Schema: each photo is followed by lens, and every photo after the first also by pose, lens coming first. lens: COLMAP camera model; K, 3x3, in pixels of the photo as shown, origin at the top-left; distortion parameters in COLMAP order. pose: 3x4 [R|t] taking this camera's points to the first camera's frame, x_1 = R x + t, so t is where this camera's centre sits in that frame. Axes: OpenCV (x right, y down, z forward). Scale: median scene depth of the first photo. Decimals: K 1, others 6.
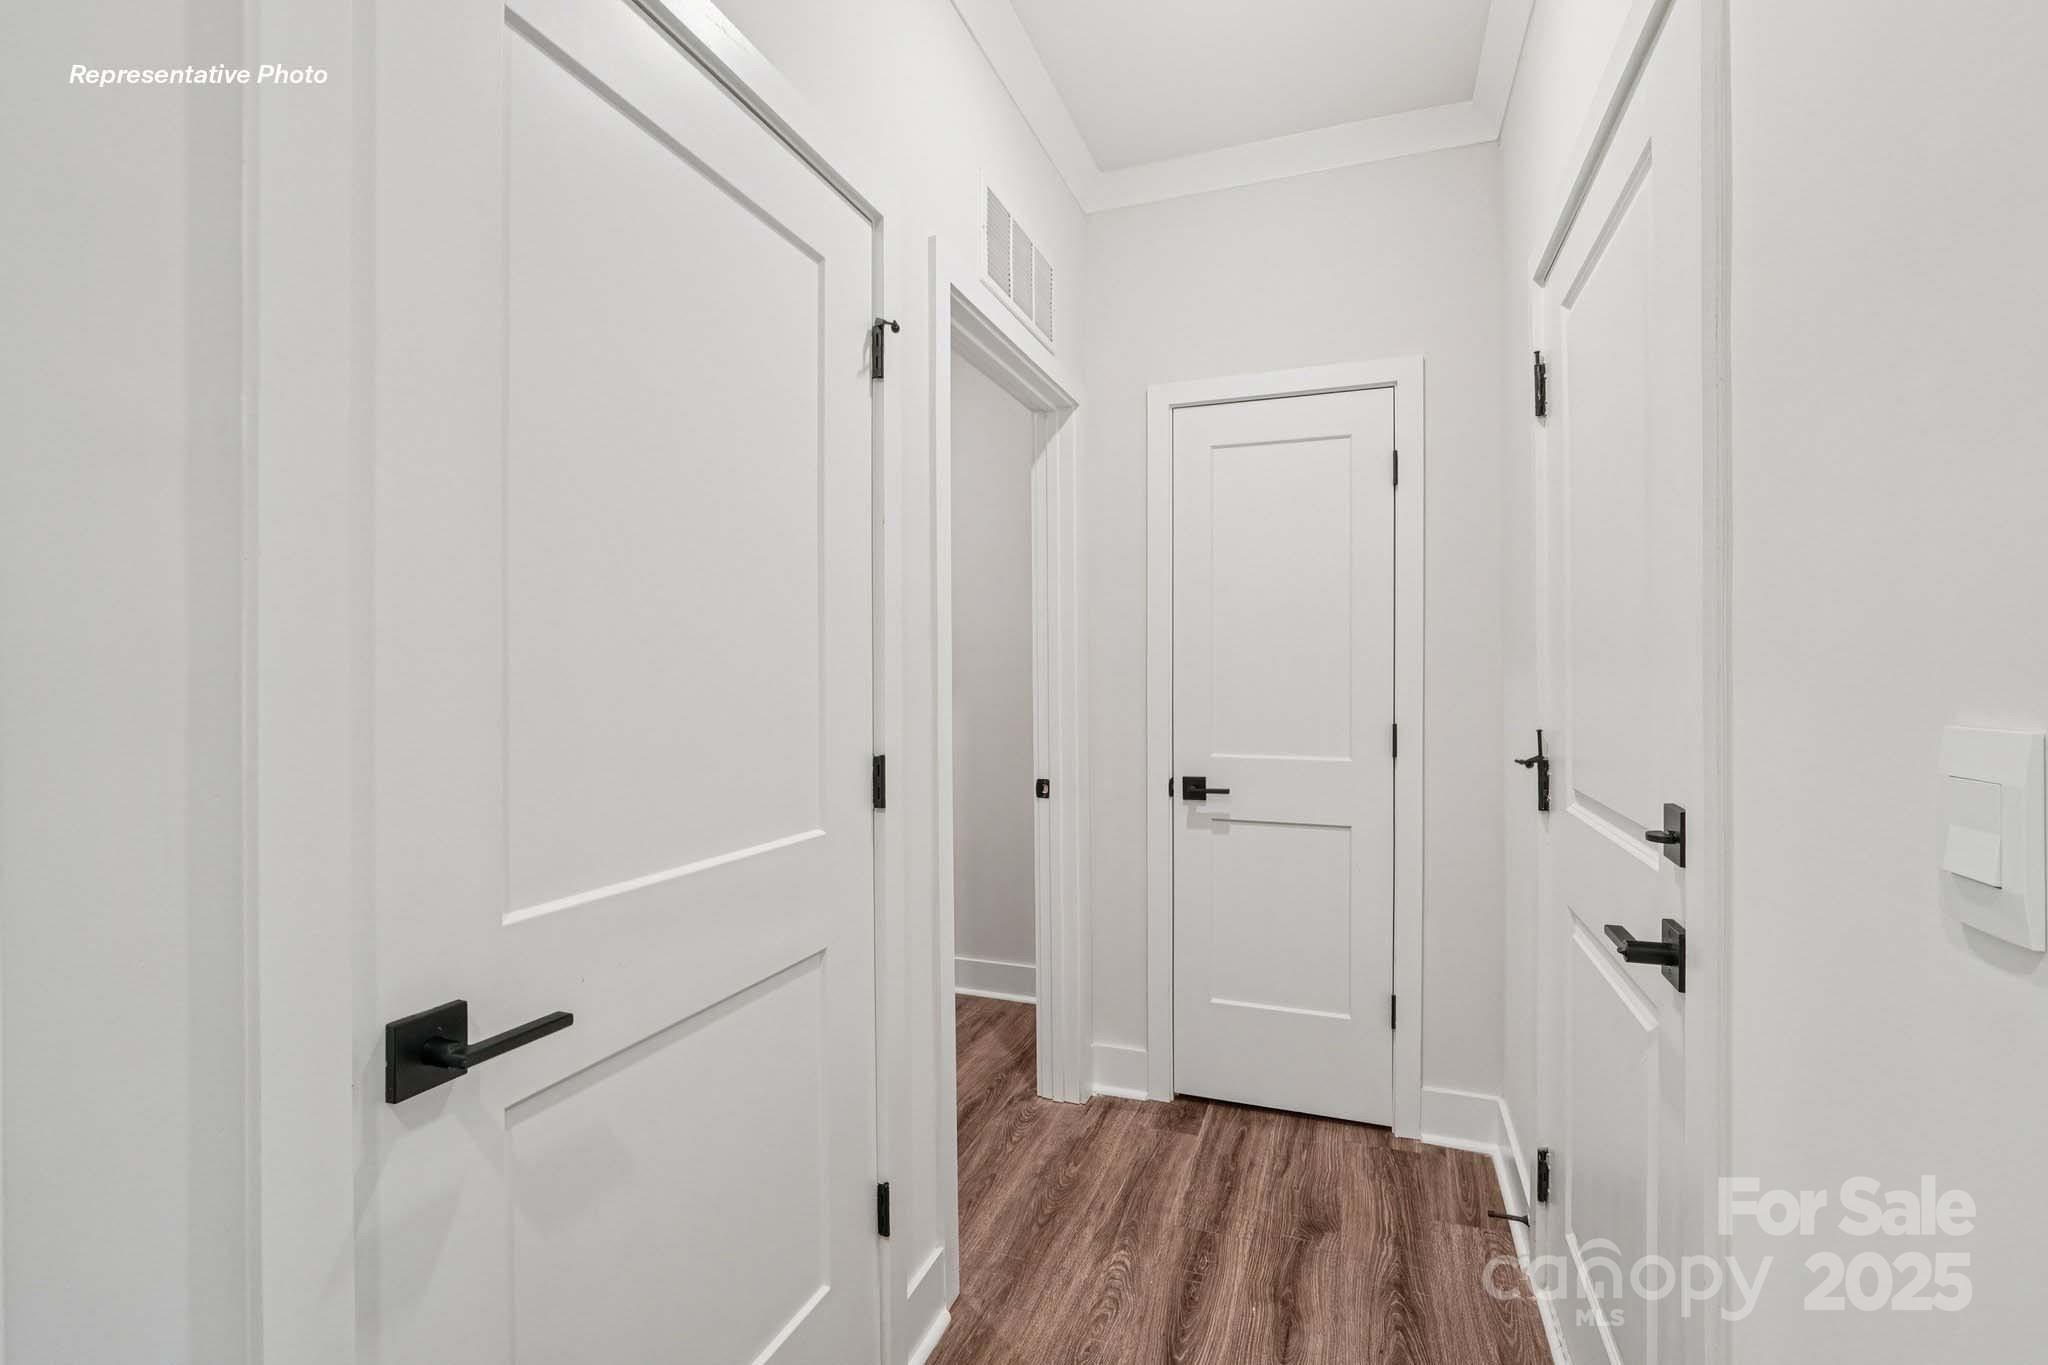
lens RADIAL K [[886.8, 0, 1036.4], [0, 886.8, 679.9], [0, 0, 1]] dist [-0.019804, 0.008779]
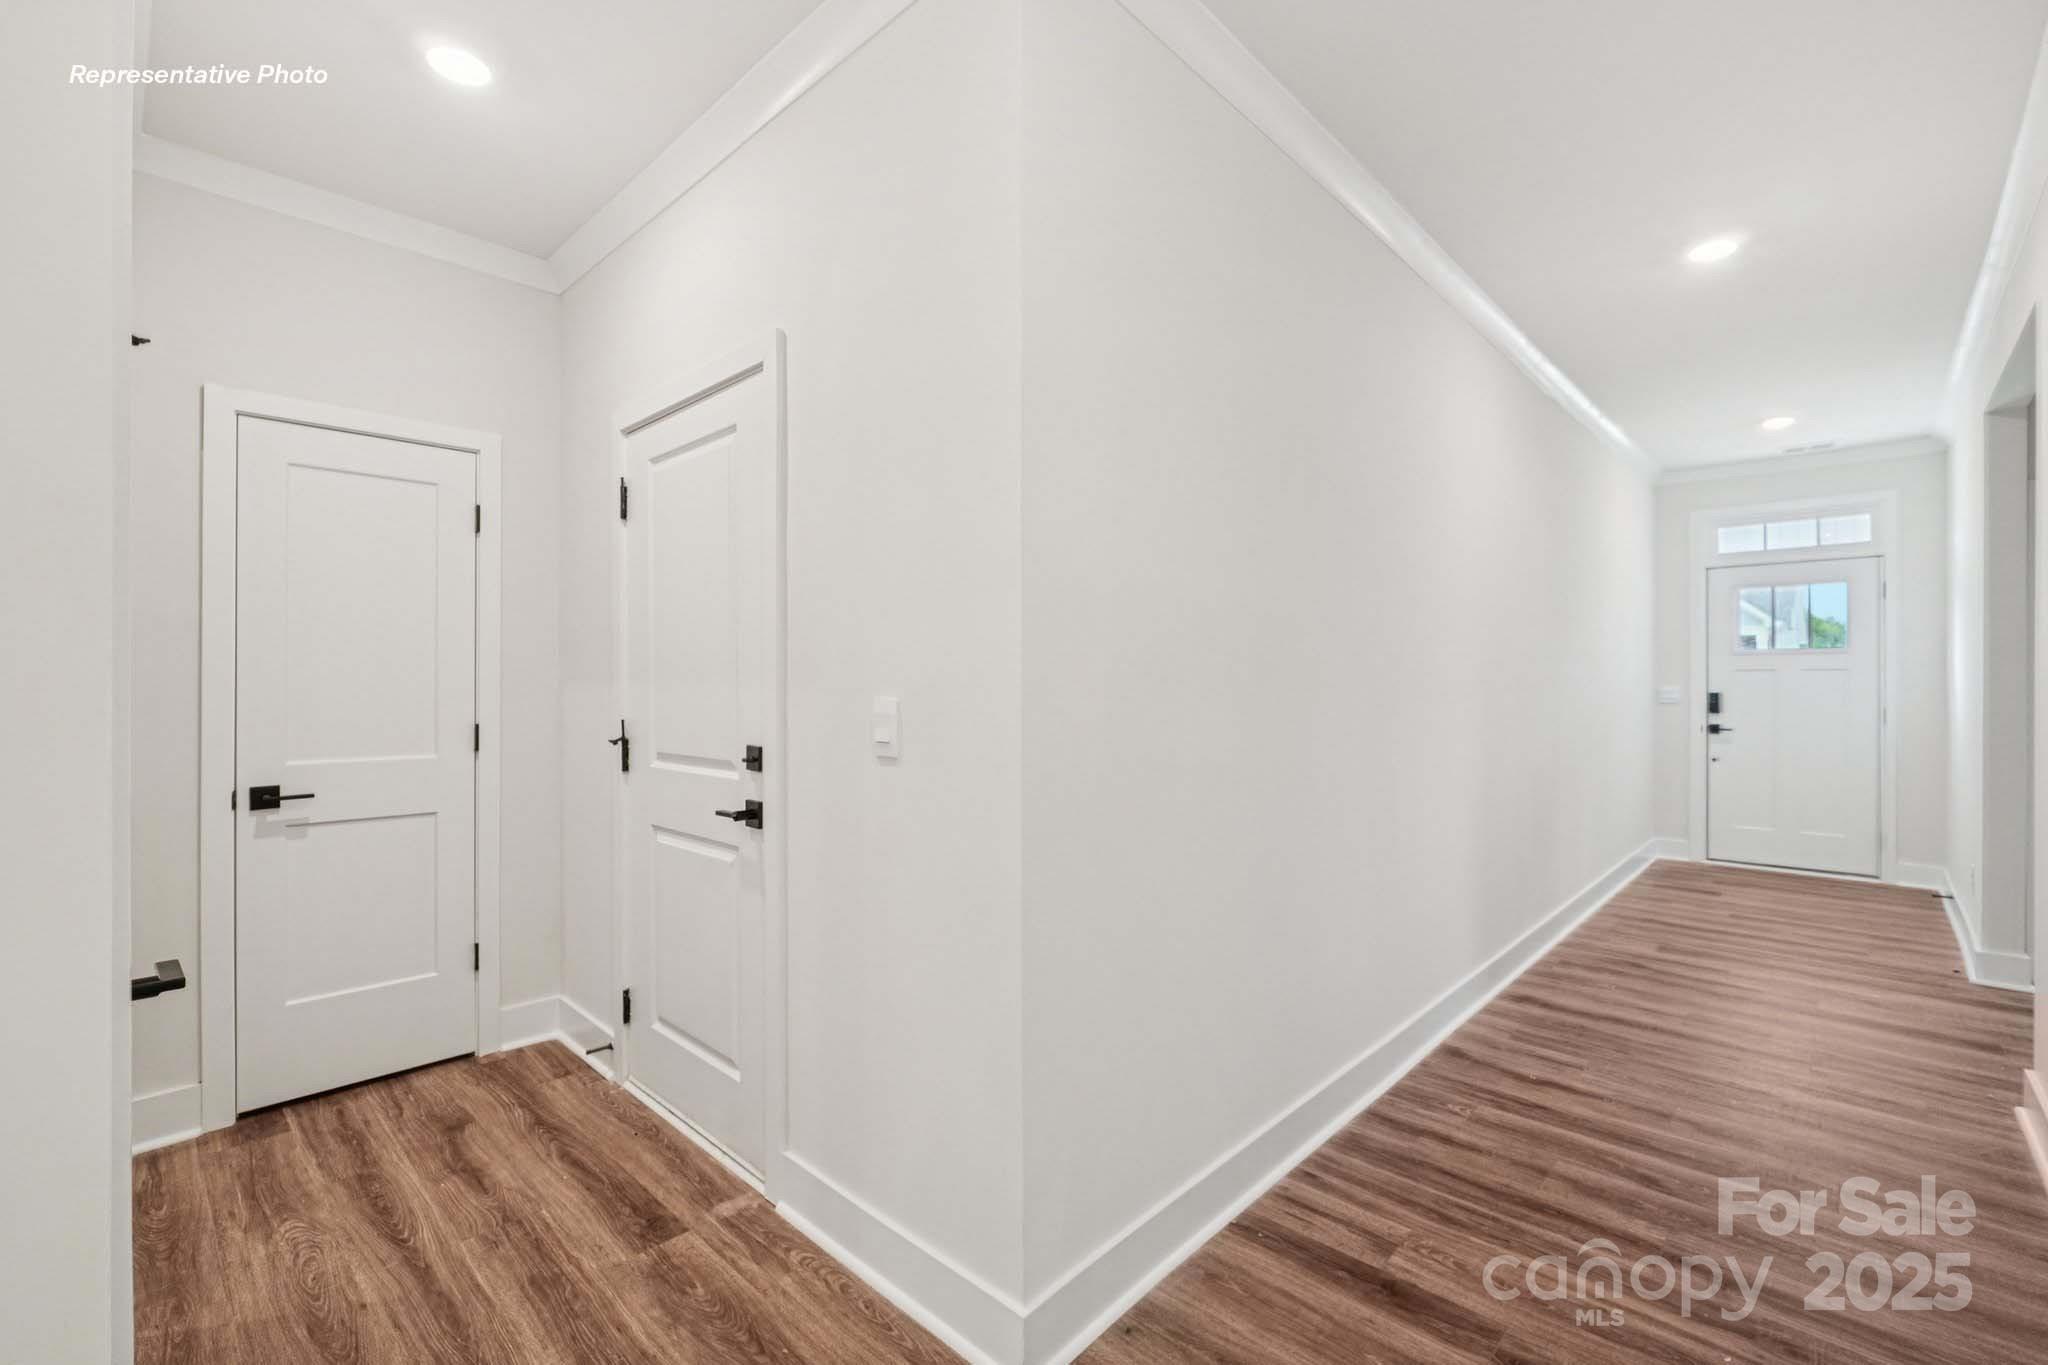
lens RADIAL K [[874.8, 0, 1034.5], [0, 874.8, 682.5], [0, 0, 1]] dist [-0.007007, 0.000370]
pose [[0.395349, 0.002265, 0.918528, -0.465252], [0.005692, 0.999972, -0.004916, 0.002045], [-0.918513, 0.007172, 0.395325, -0.232898]]
